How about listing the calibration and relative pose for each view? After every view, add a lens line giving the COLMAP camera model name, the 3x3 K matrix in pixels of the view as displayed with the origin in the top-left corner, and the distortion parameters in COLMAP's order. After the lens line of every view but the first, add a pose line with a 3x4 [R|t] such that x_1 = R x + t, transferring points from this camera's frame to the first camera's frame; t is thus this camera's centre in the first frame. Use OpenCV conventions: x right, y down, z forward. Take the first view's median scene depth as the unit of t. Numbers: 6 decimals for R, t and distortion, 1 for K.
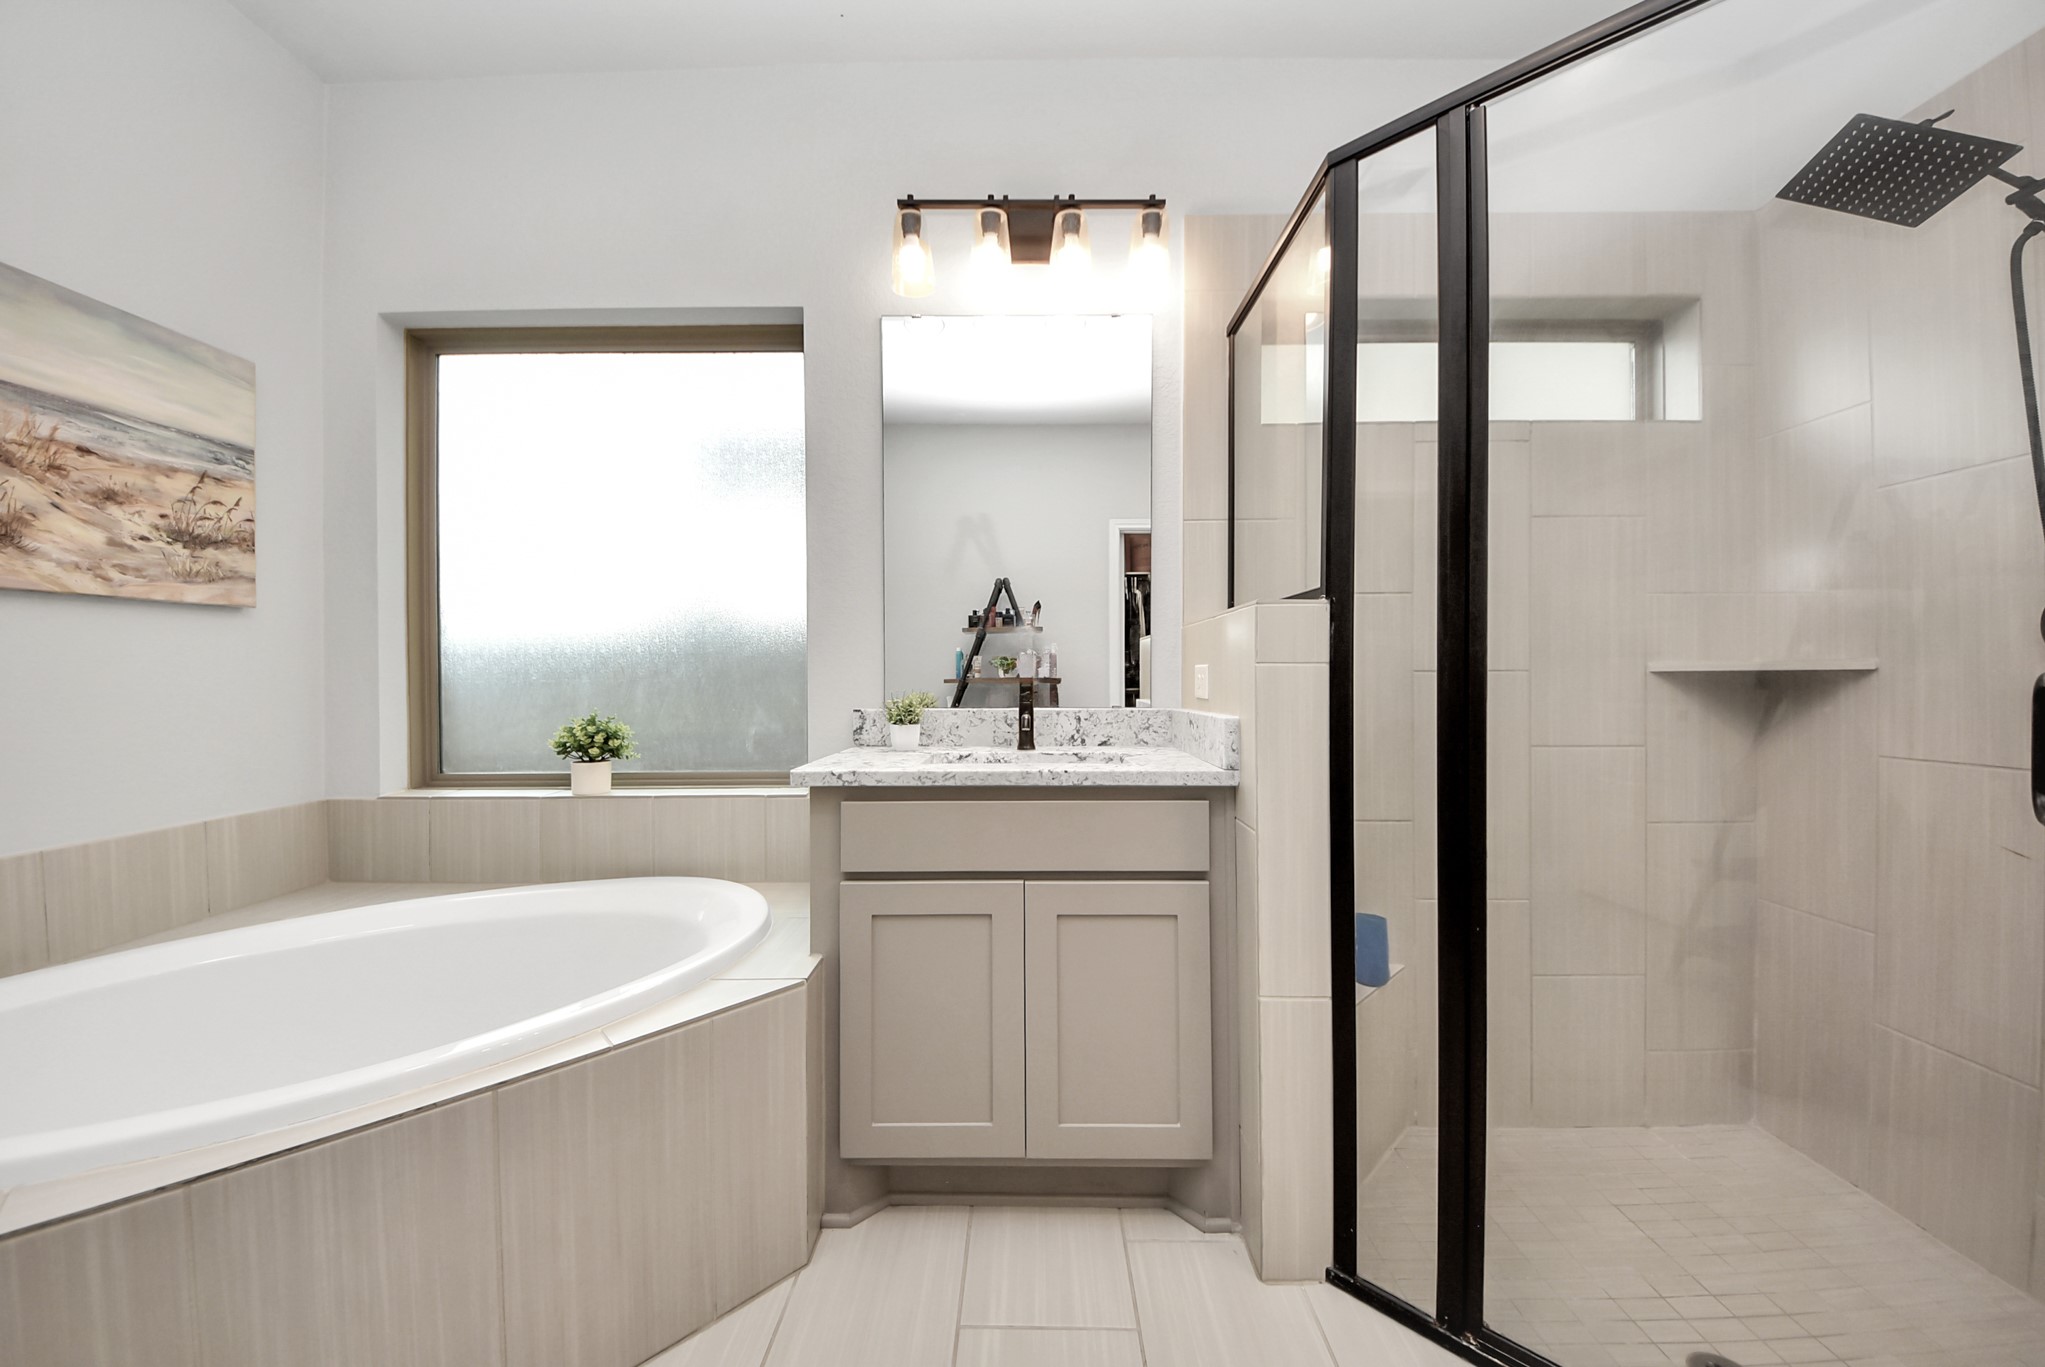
lens RADIAL K [[741.3, 0, 1027.0], [0, 741.3, 678.5], [0, 0, 1]] dist [0.008984, -0.008577]
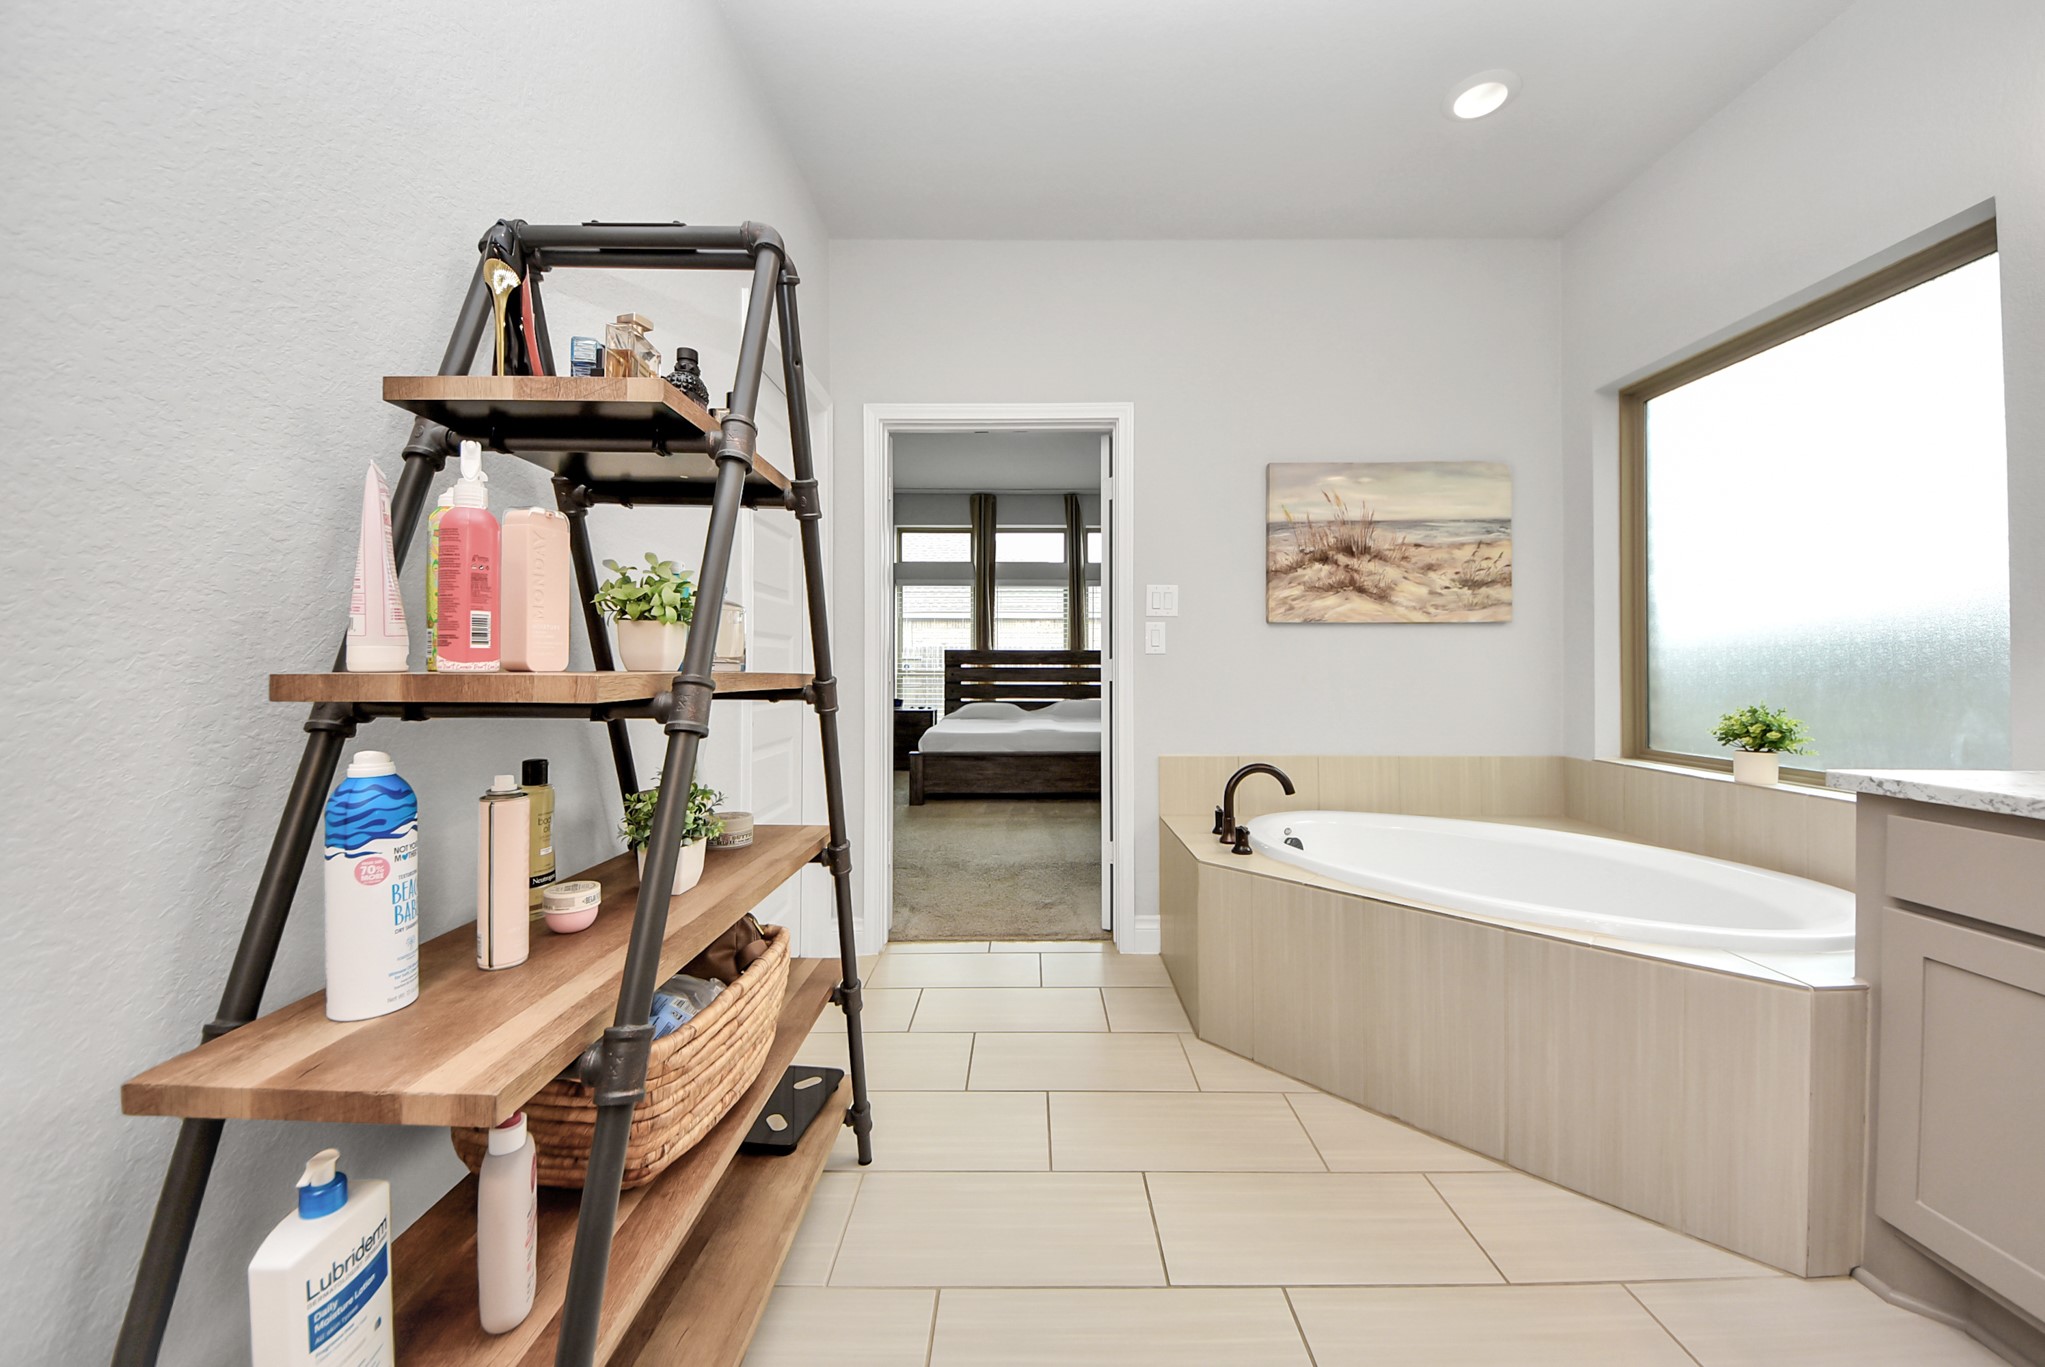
lens RADIAL K [[741.3, 0, 1044.2], [0, 741.3, 659.9], [0, 0, 1]] dist [0.008984, -0.008577]
pose [[0.033679, -0.004190, -0.999424, 0.478808], [-0.006306, 0.999970, -0.004405, -0.003976], [0.999413, 0.006451, 0.033652, -0.018105]]
